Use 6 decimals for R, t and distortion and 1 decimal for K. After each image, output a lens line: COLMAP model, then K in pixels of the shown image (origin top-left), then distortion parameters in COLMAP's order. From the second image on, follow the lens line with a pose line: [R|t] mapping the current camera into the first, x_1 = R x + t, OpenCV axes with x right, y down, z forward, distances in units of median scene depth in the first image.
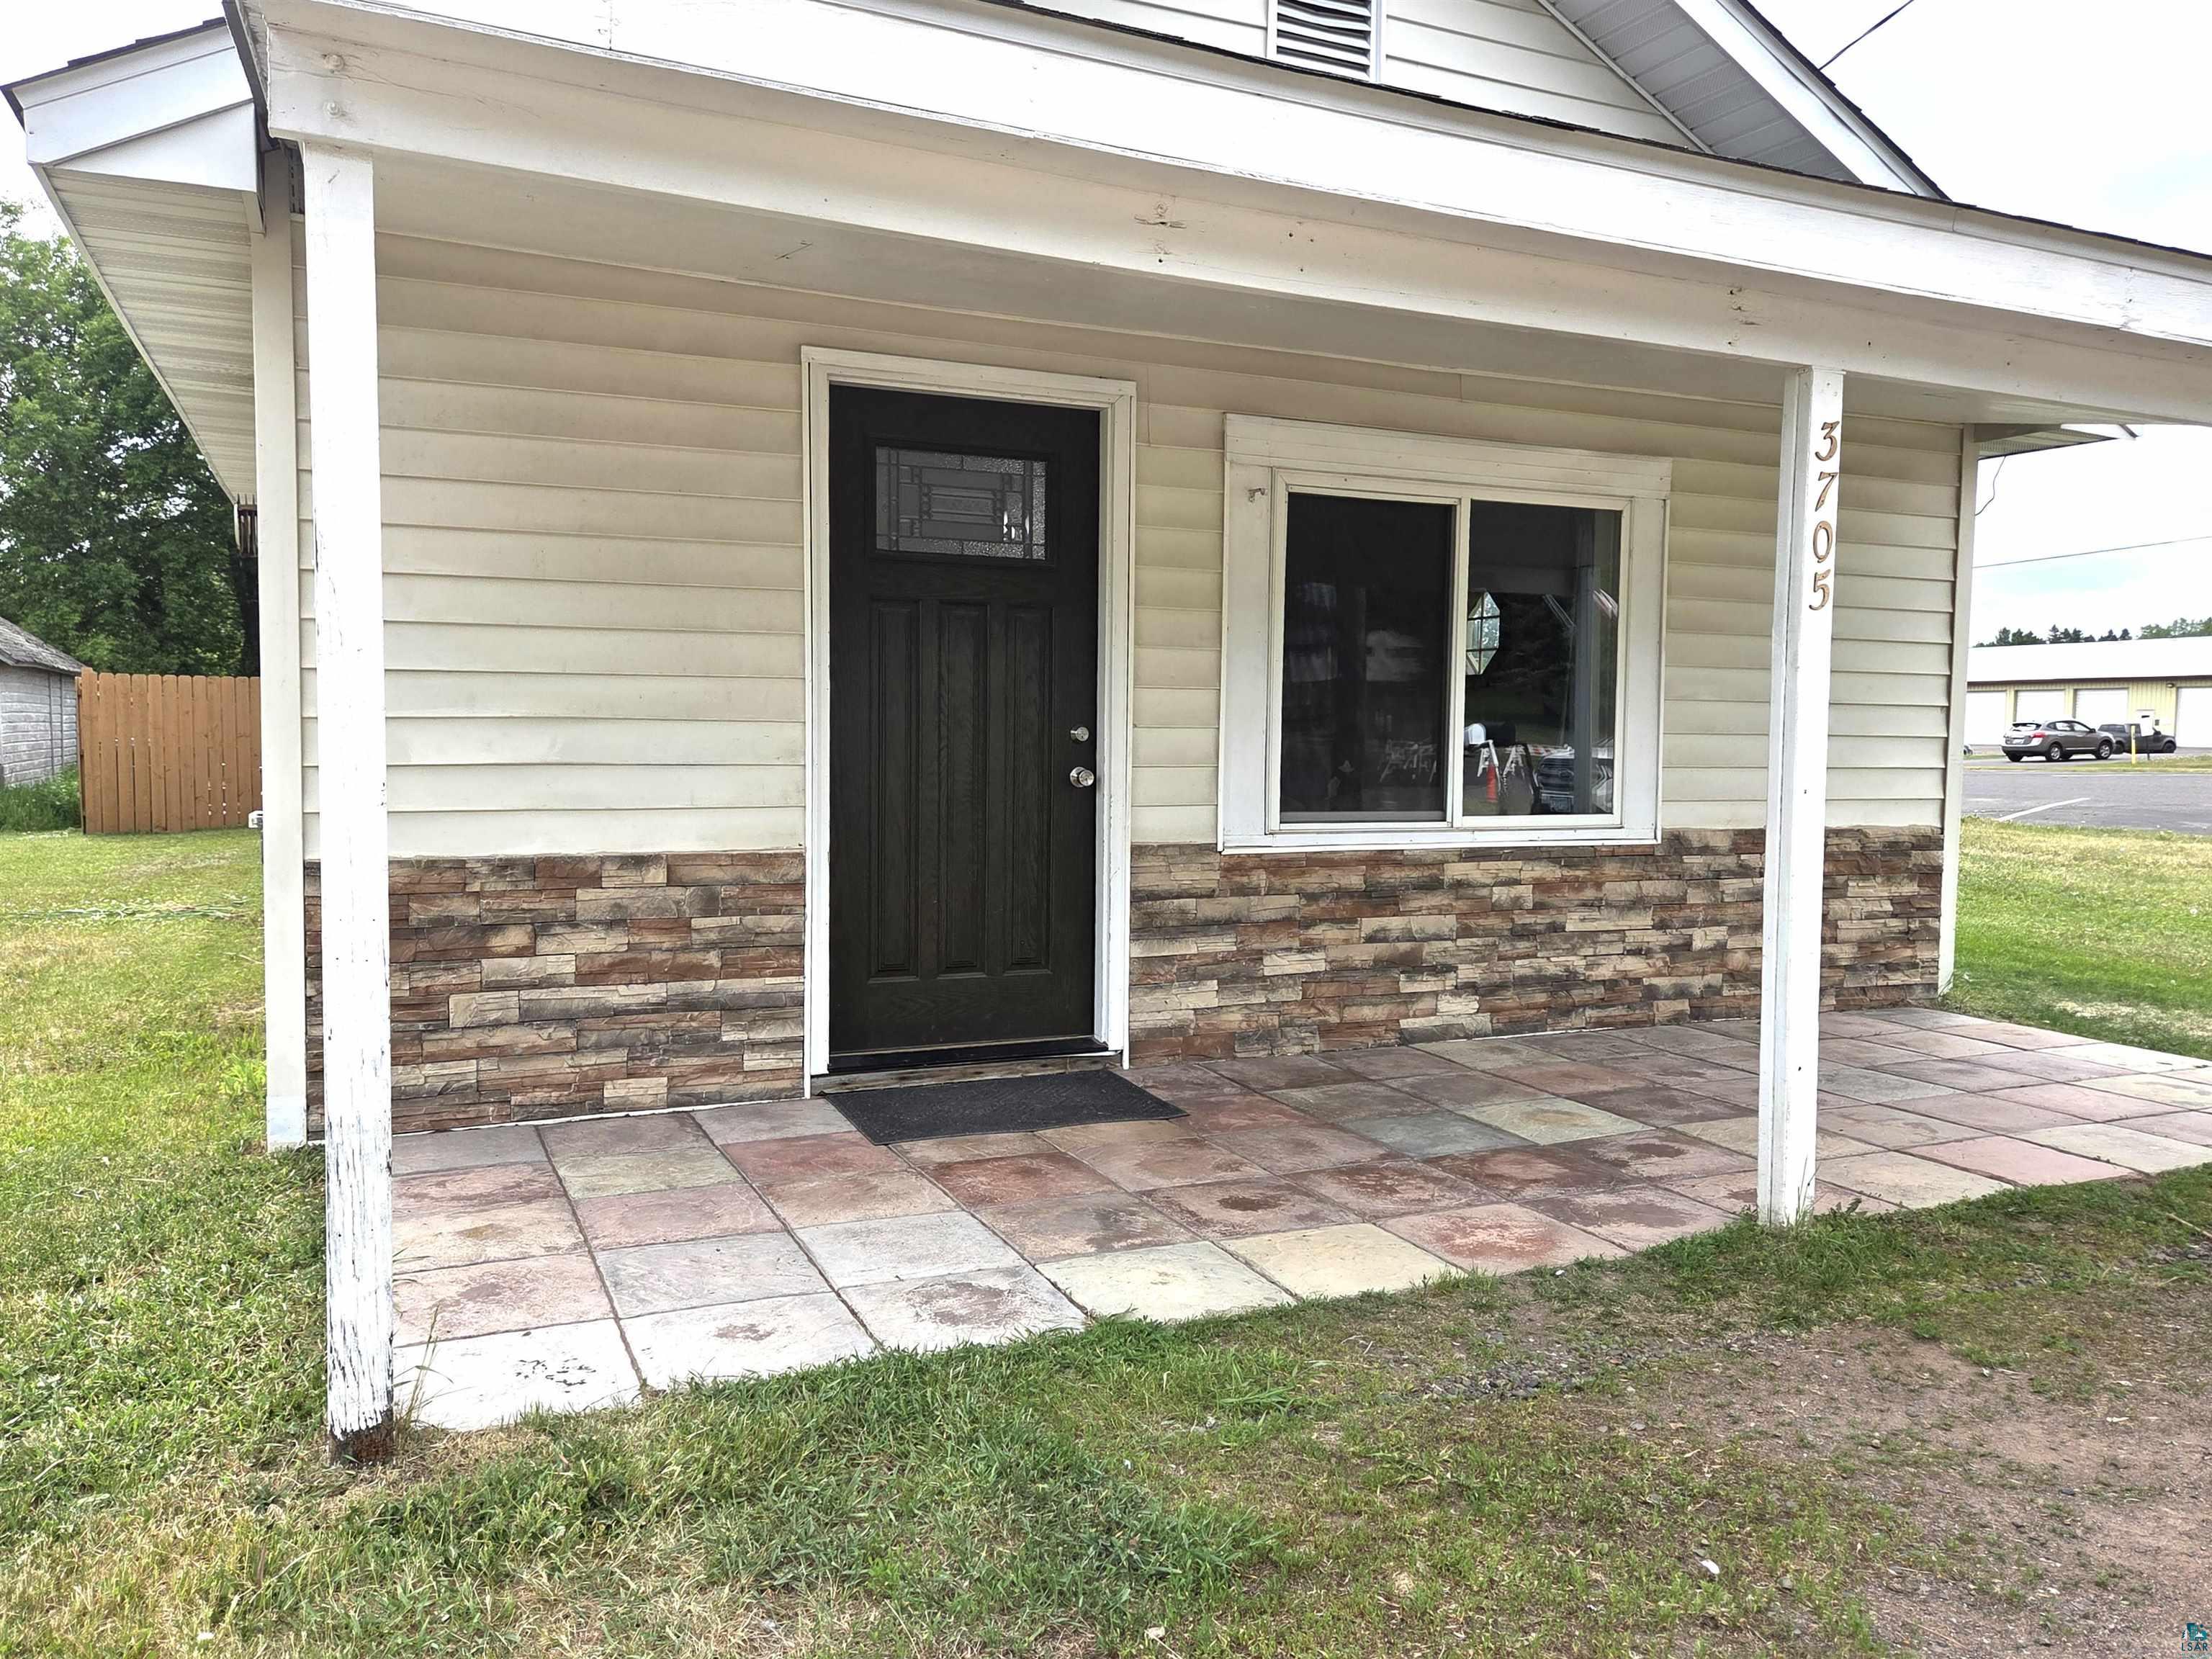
lens RADIAL K [[1568.3, 0, 1104.7], [0, 1568.3, 820.2], [0, 0, 1]] dist [0.059675, -0.013978]
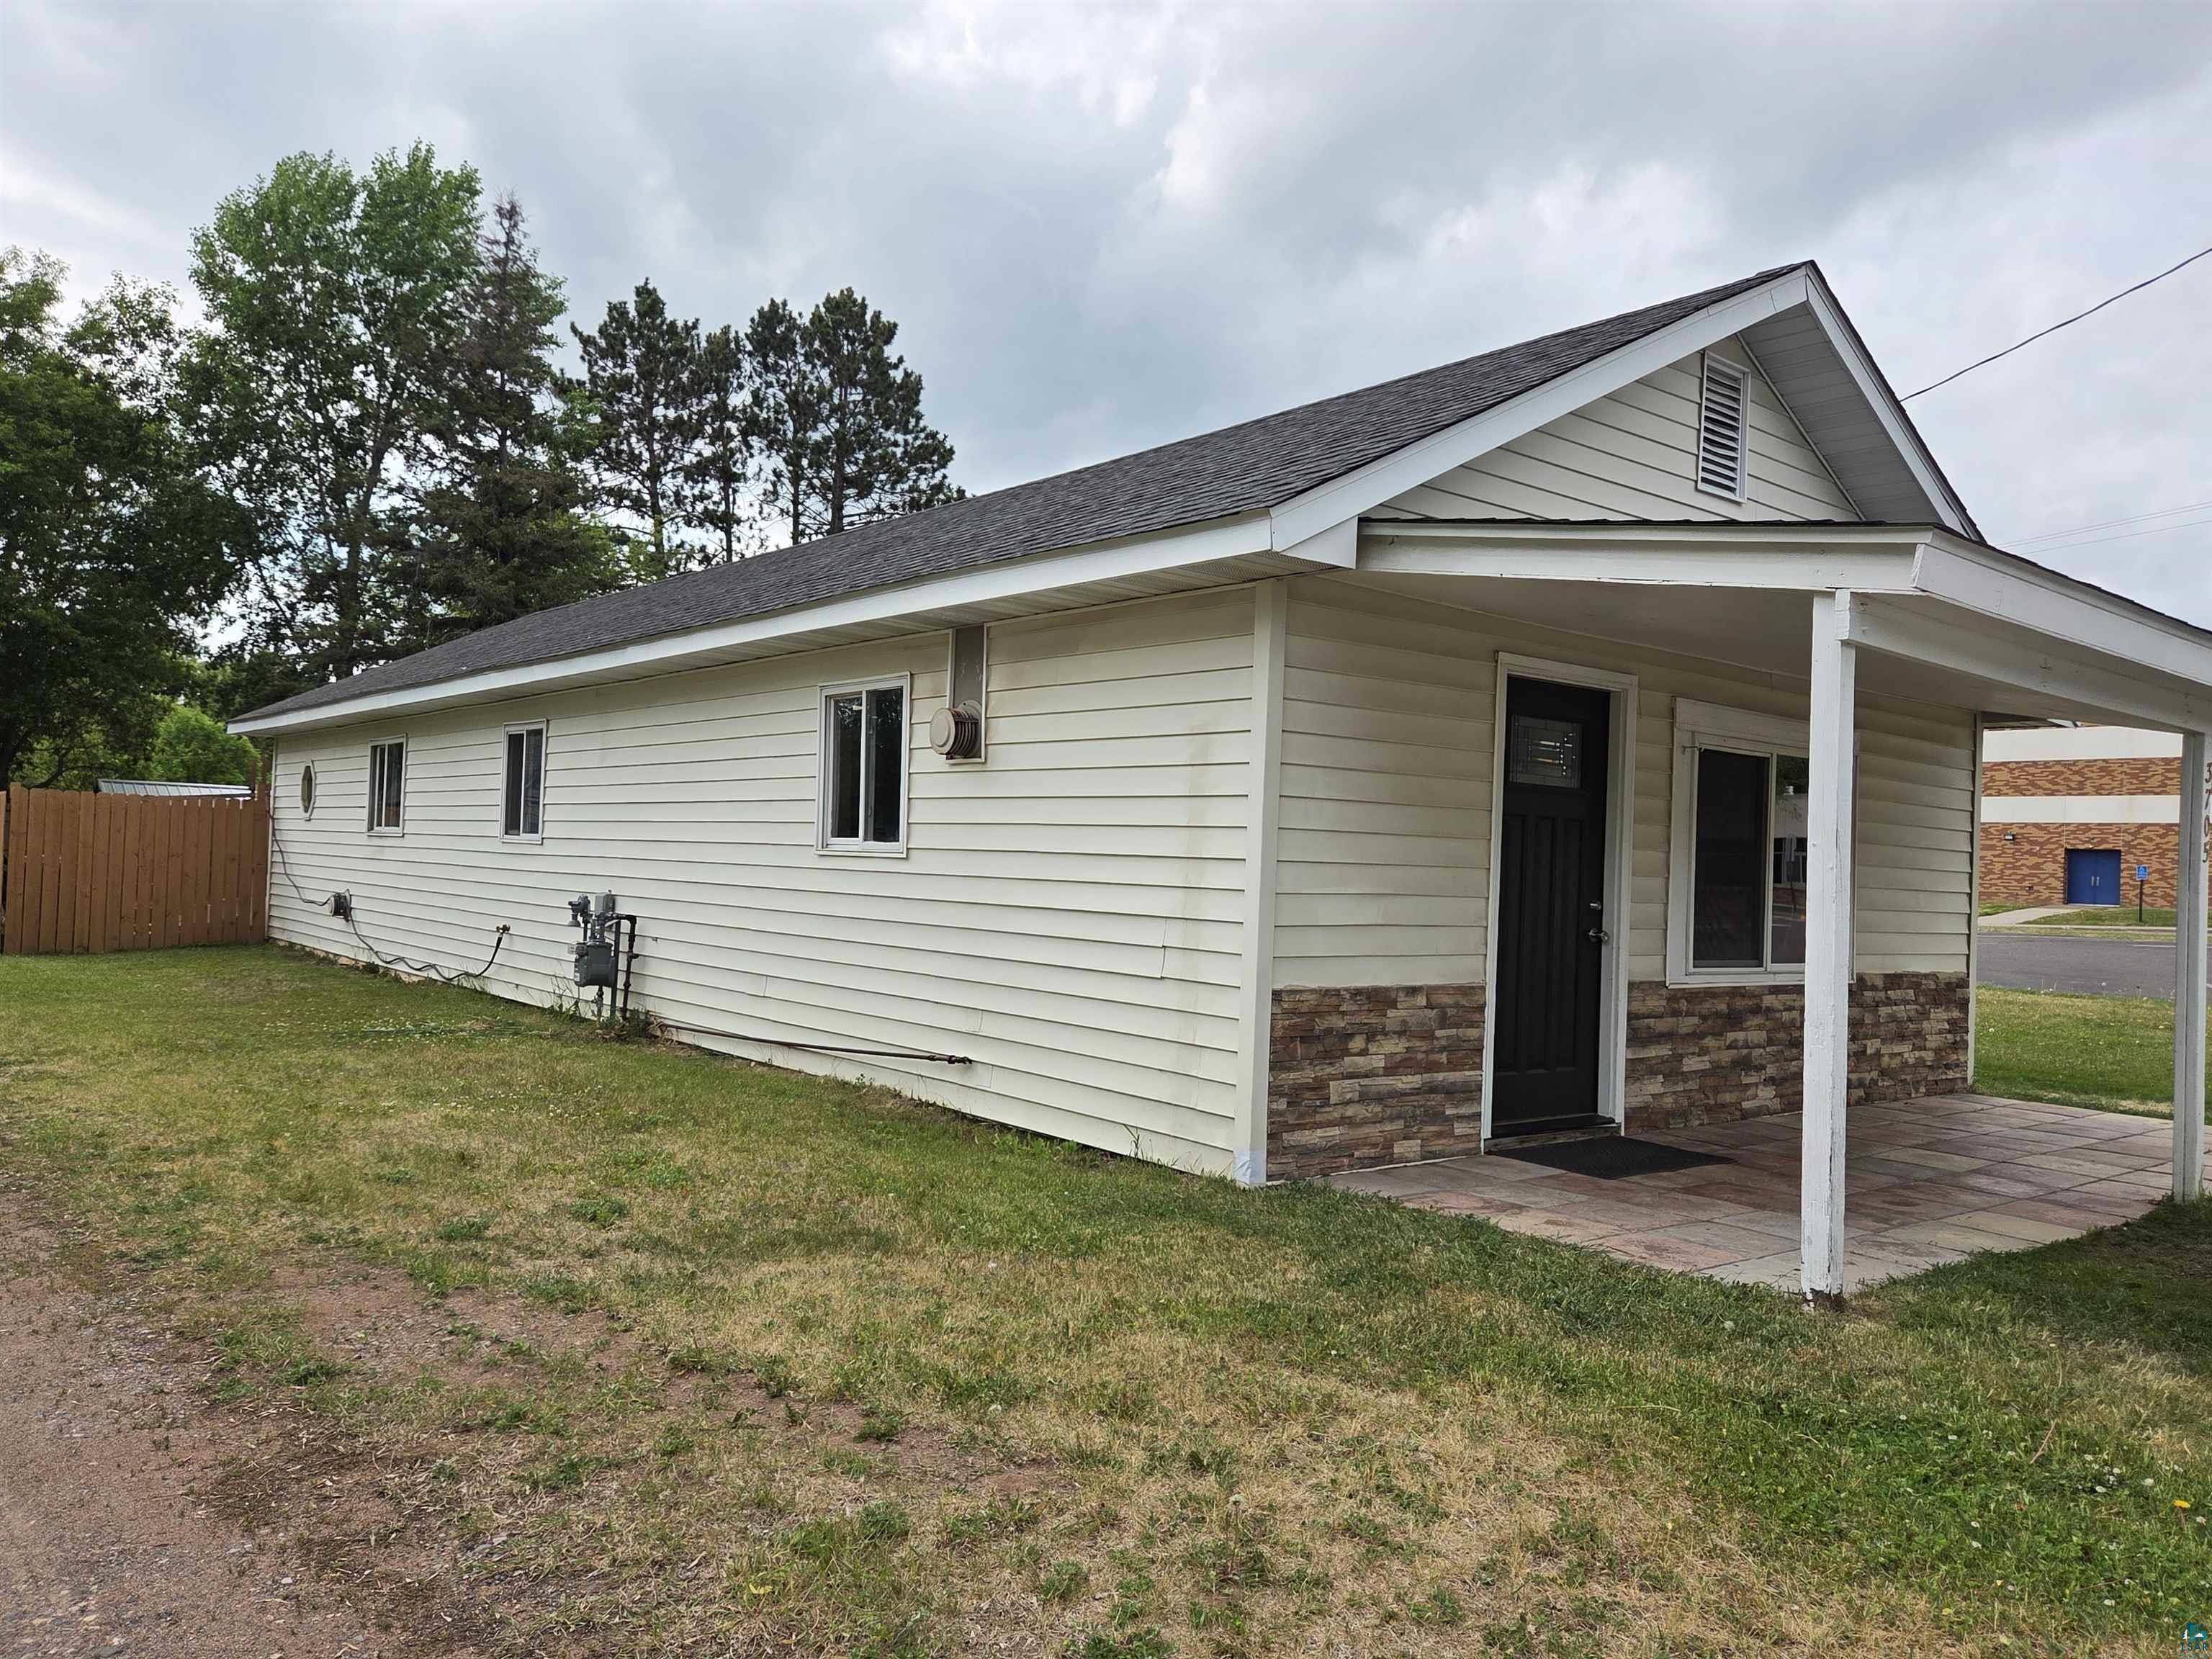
lens RADIAL K [[1568.3, 0, 1100.3], [0, 1568.3, 826.7], [0, 0, 1]] dist [0.059675, -0.013978]
pose [[0.964264, 0.032764, 0.262911, -0.855204], [-0.013183, 0.997028, -0.075899, -0.010447], [-0.264617, 0.069720, 0.961830, -0.311009]]
